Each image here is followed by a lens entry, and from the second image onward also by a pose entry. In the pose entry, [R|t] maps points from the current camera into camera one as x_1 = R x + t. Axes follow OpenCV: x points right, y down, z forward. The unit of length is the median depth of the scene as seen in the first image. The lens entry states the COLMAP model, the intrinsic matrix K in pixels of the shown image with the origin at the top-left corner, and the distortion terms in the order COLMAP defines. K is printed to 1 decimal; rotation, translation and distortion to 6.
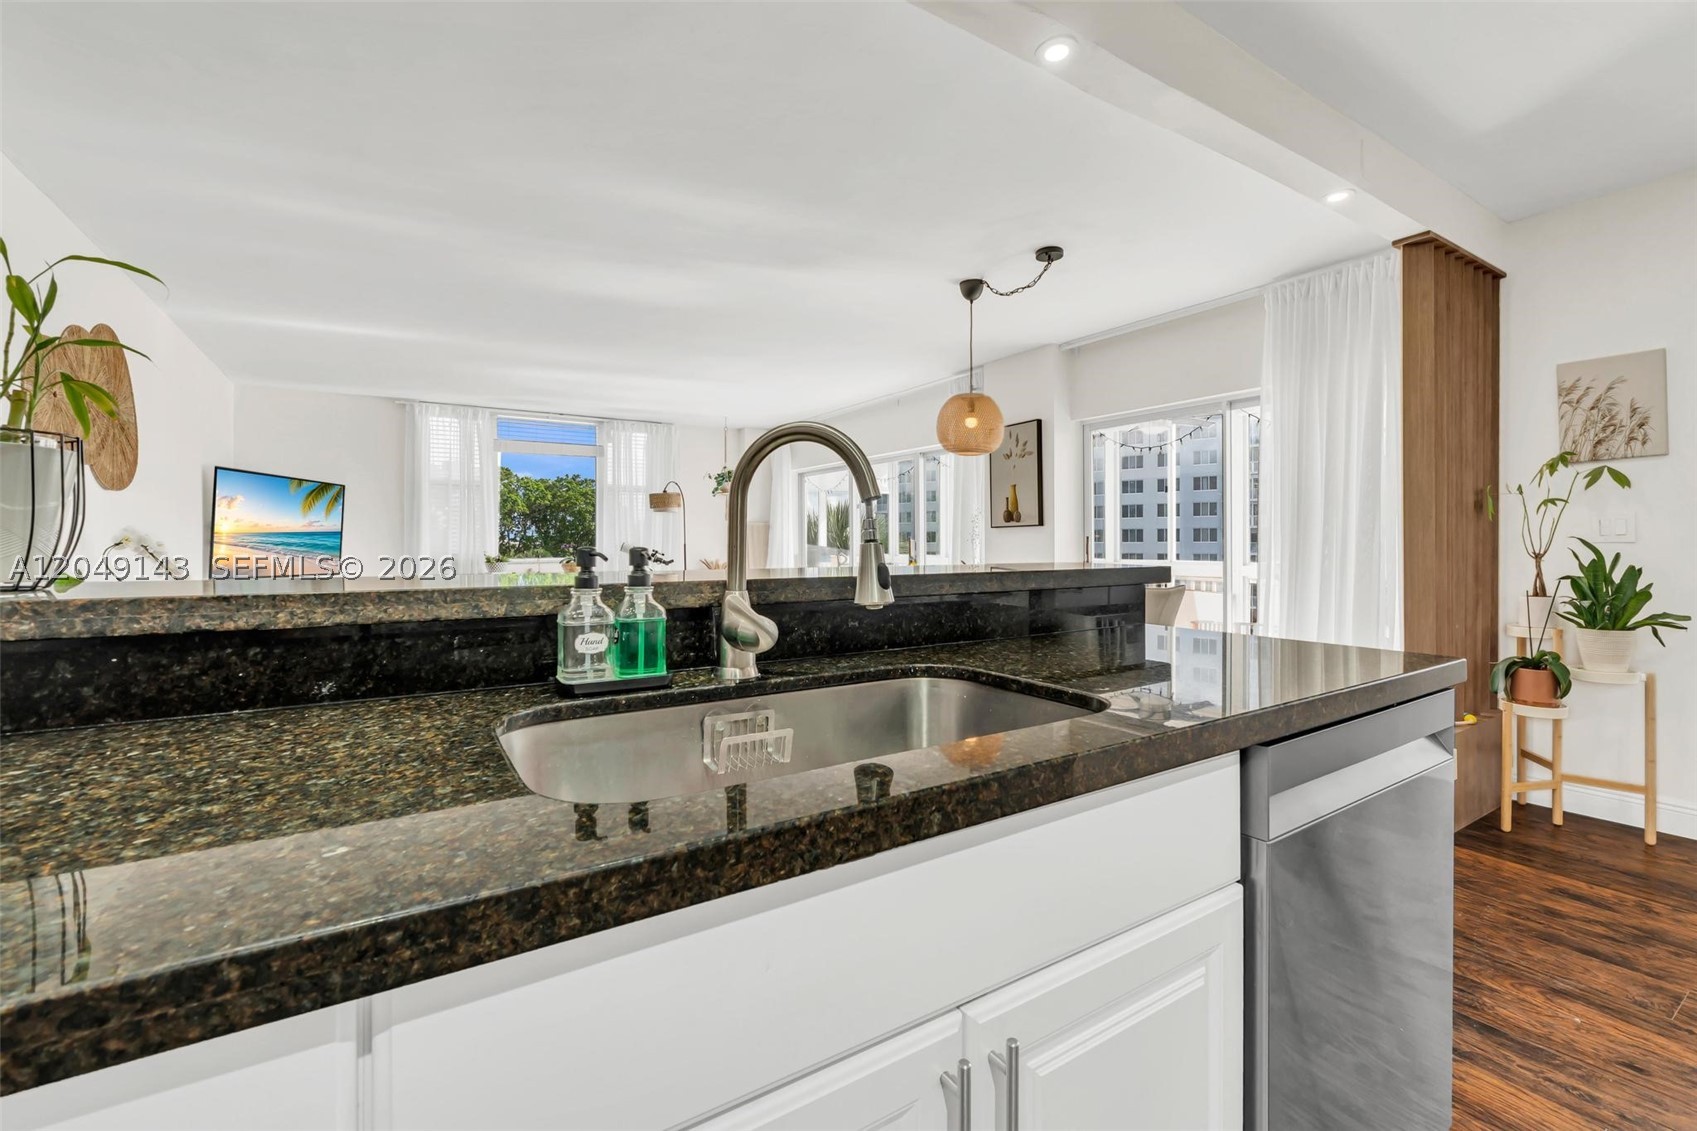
lens RADIAL K [[722.1, 0, 858.8], [0, 722.1, 549.0], [0, 0, 1]] dist [-0.000986, -0.001343]
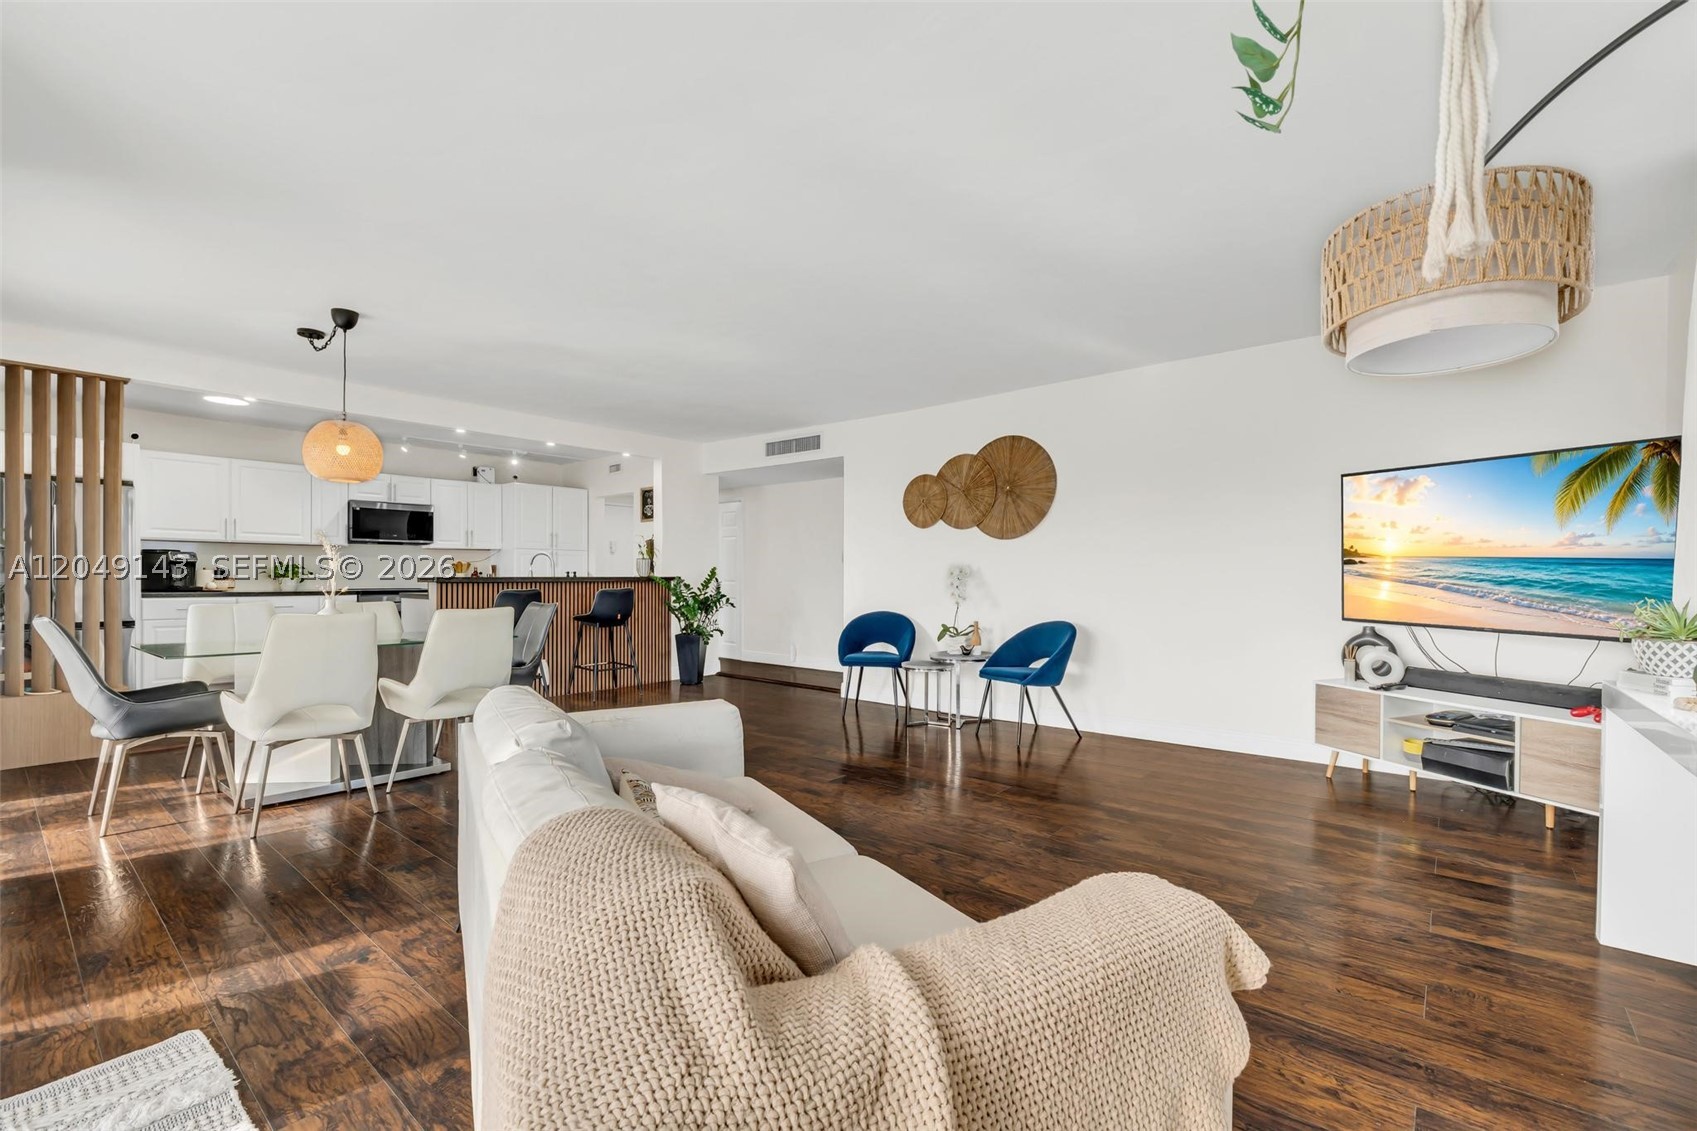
lens RADIAL K [[722.1, 0, 862.1], [0, 722.1, 575.0], [0, 0, 1]] dist [-0.000986, -0.001343]
pose [[-0.950181, -0.003666, -0.311677, -0.279451], [-0.007009, 0.999929, 0.009607, -0.017661], [0.311620, 0.011313, -0.950140, 2.736288]]
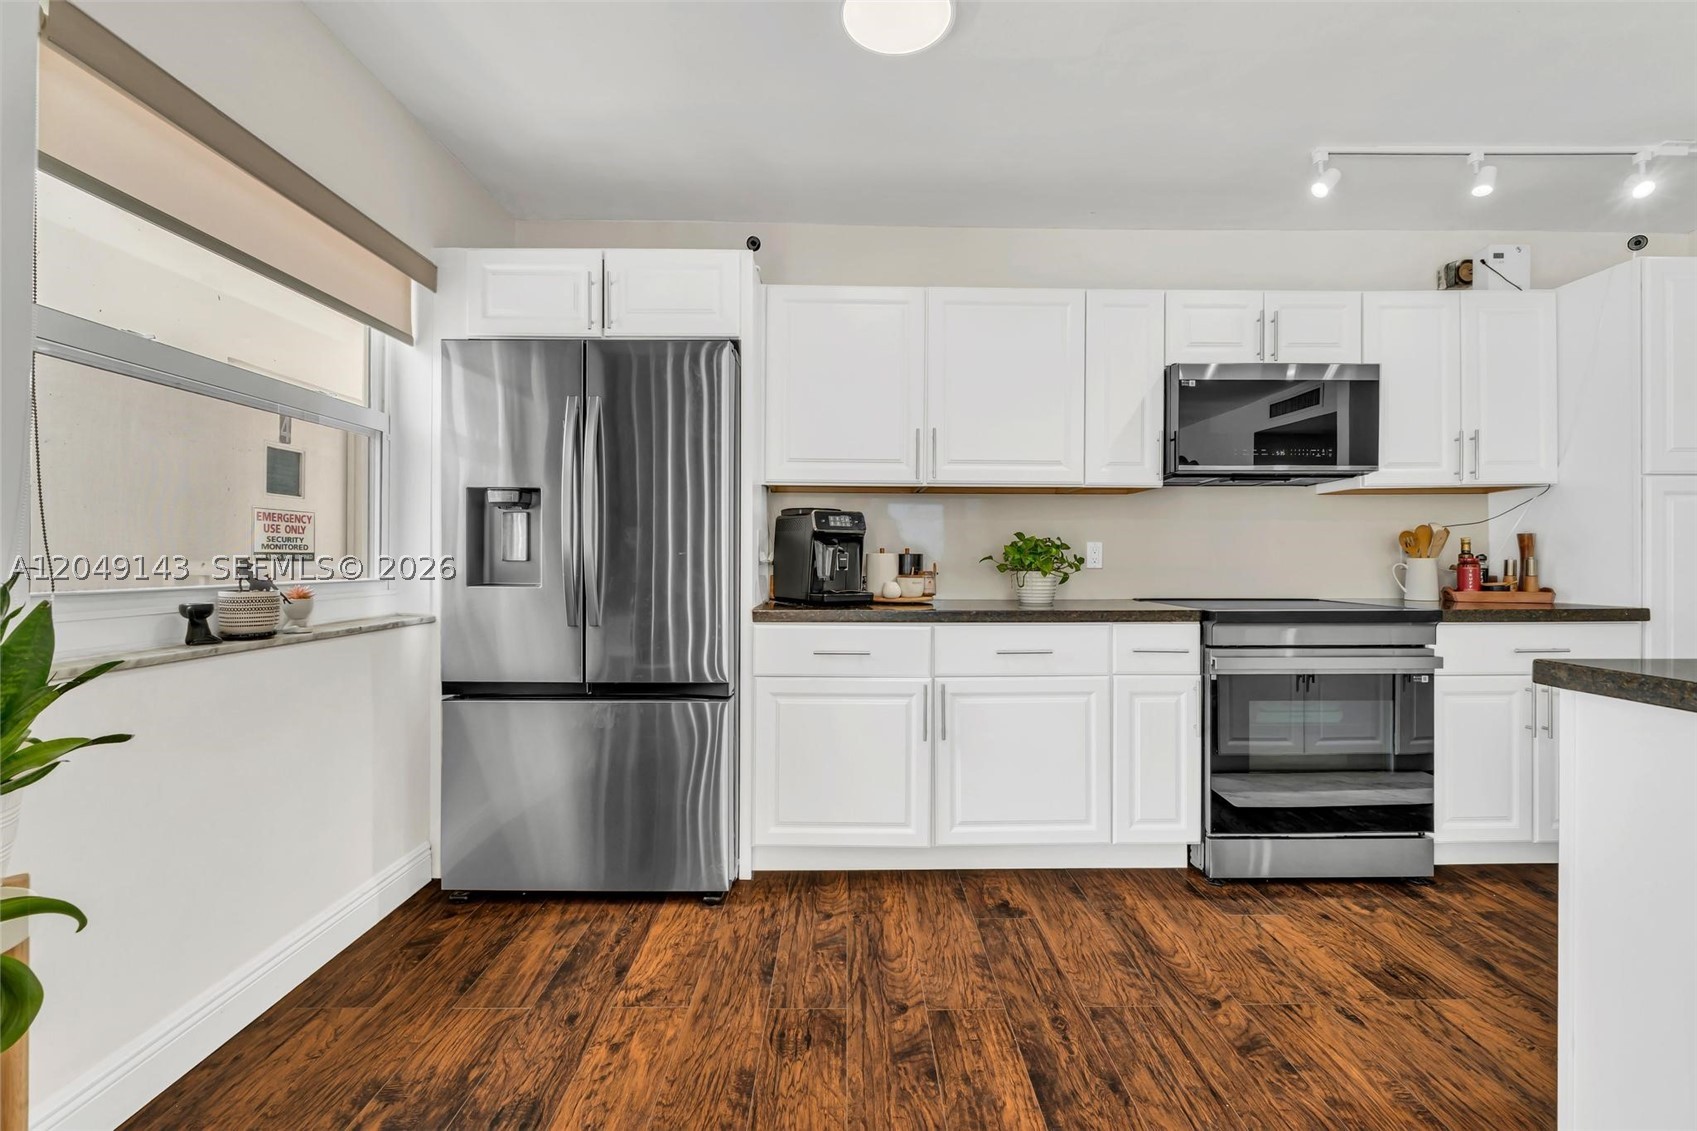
lens RADIAL K [[722.1, 0, 850.0], [0, 722.1, 557.4], [0, 0, 1]] dist [-0.000986, -0.001343]
pose [[-0.846610, 0.002618, 0.532208, 0.436522], [0.005265, 0.999980, 0.003457, 0.001715], [-0.532188, 0.005729, -0.846607, 0.931085]]
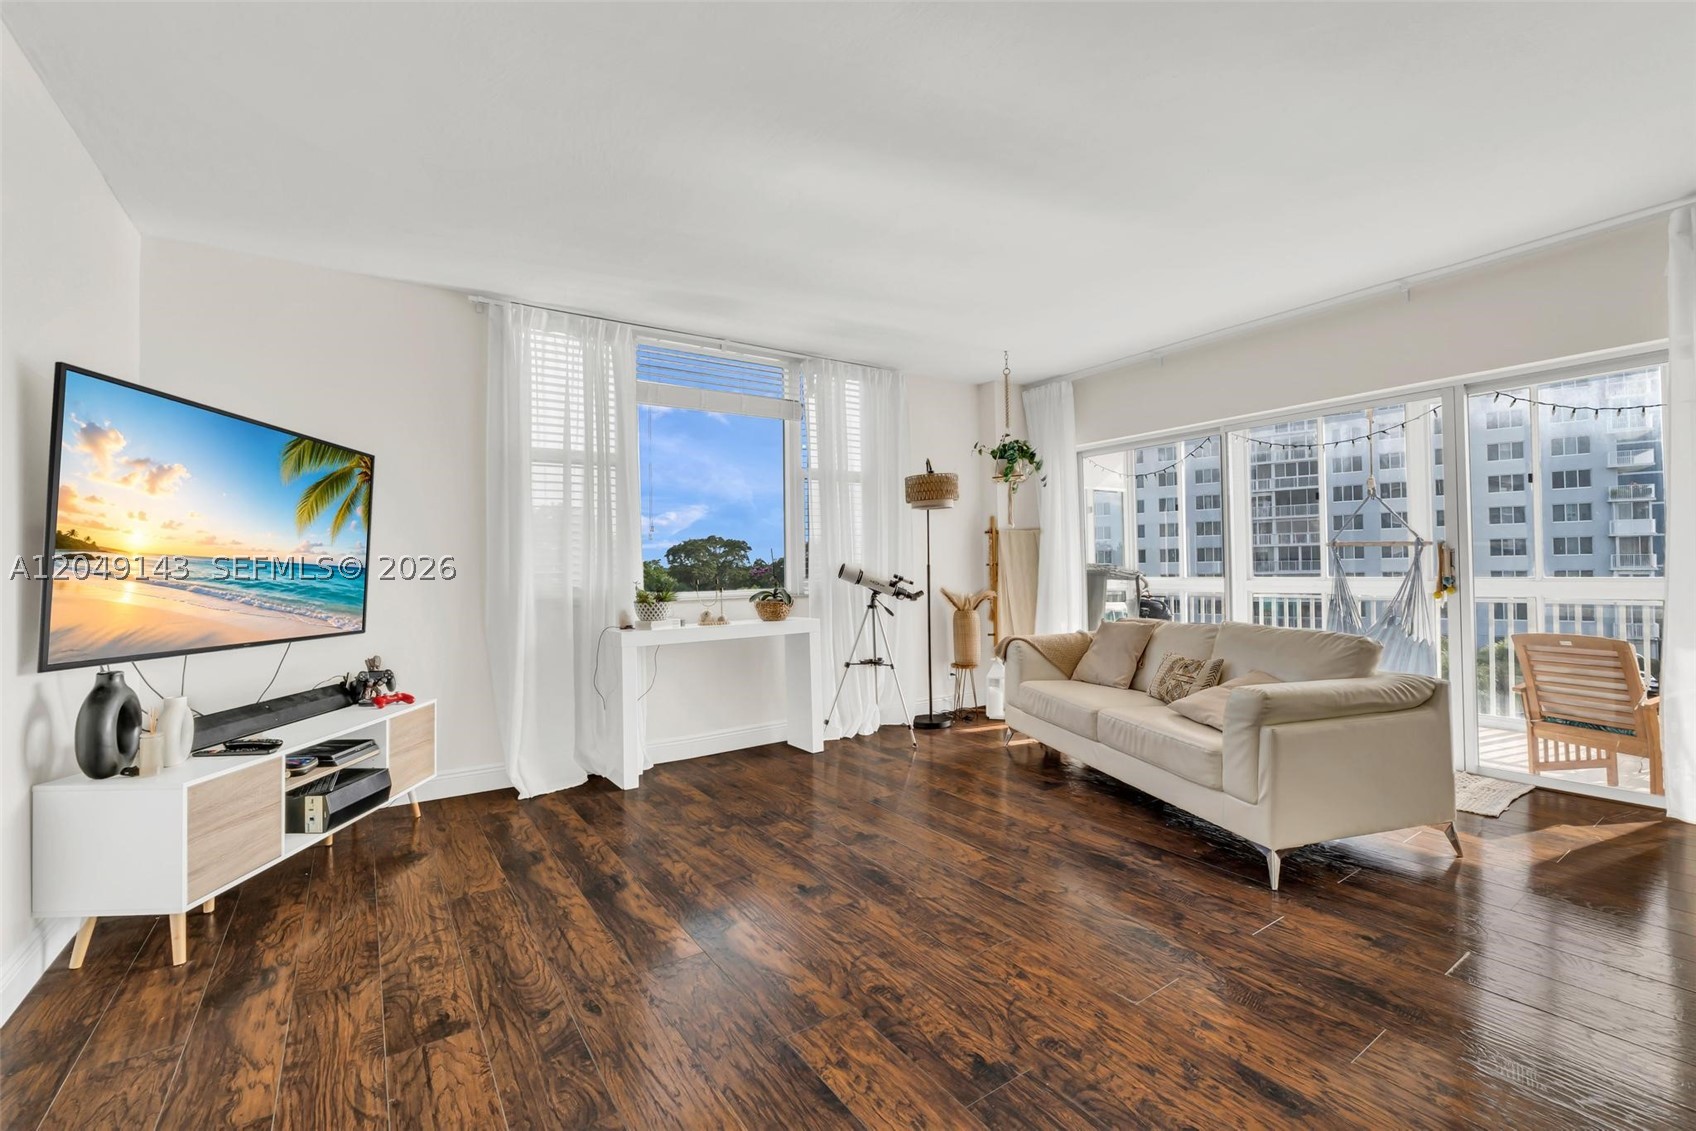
lens RADIAL K [[721.7, 0, 849.4], [0, 721.7, 557.8], [0, 0, 1]] dist [-0.000986, -0.001343]
pose [[0.999510, -0.016411, 0.026665, -0.867621], [0.017054, 0.999565, -0.024081, -0.000326], [-0.026258, 0.024524, 0.999354, 1.079167]]
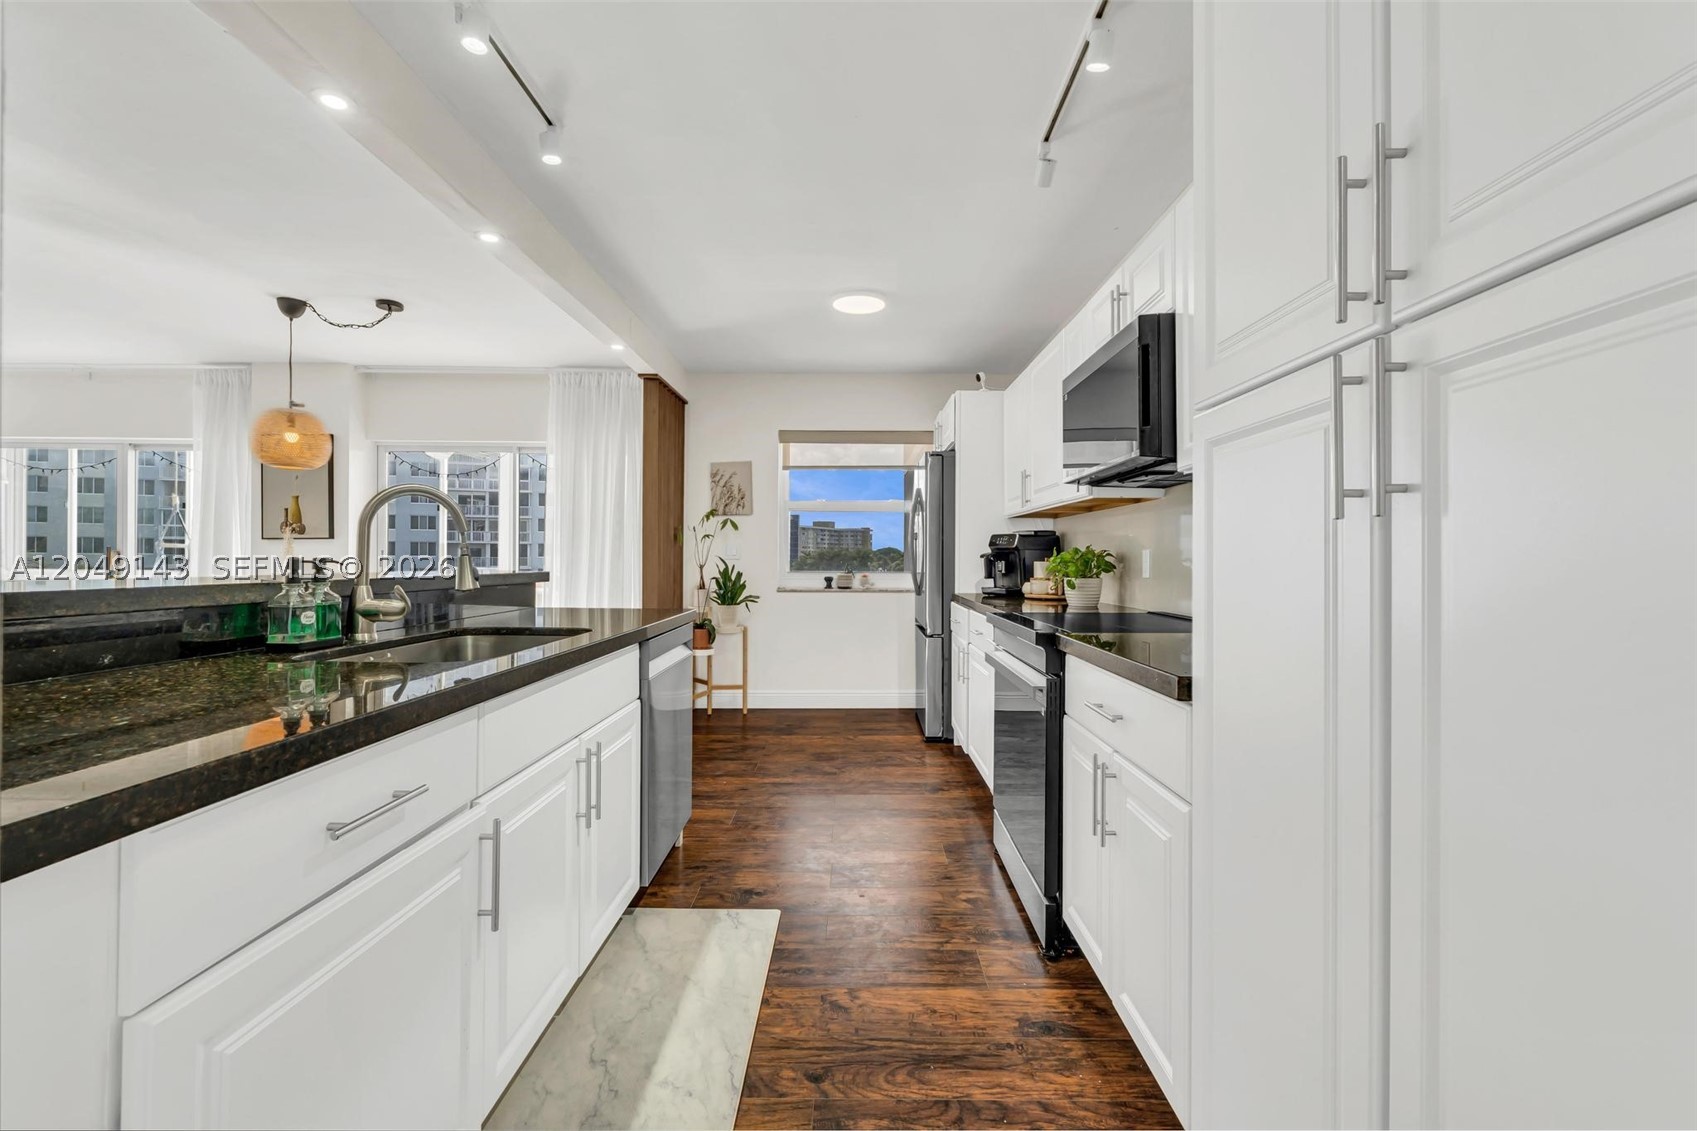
lens RADIAL K [[722.1, 0, 858.9], [0, 722.1, 554.3], [0, 0, 1]] dist [-0.000986, -0.001343]
pose [[0.541863, 0.011627, 0.840386, -0.330329], [-0.000304, 0.999907, -0.013638, 0.003873], [-0.840467, 0.007134, 0.541816, -0.278821]]
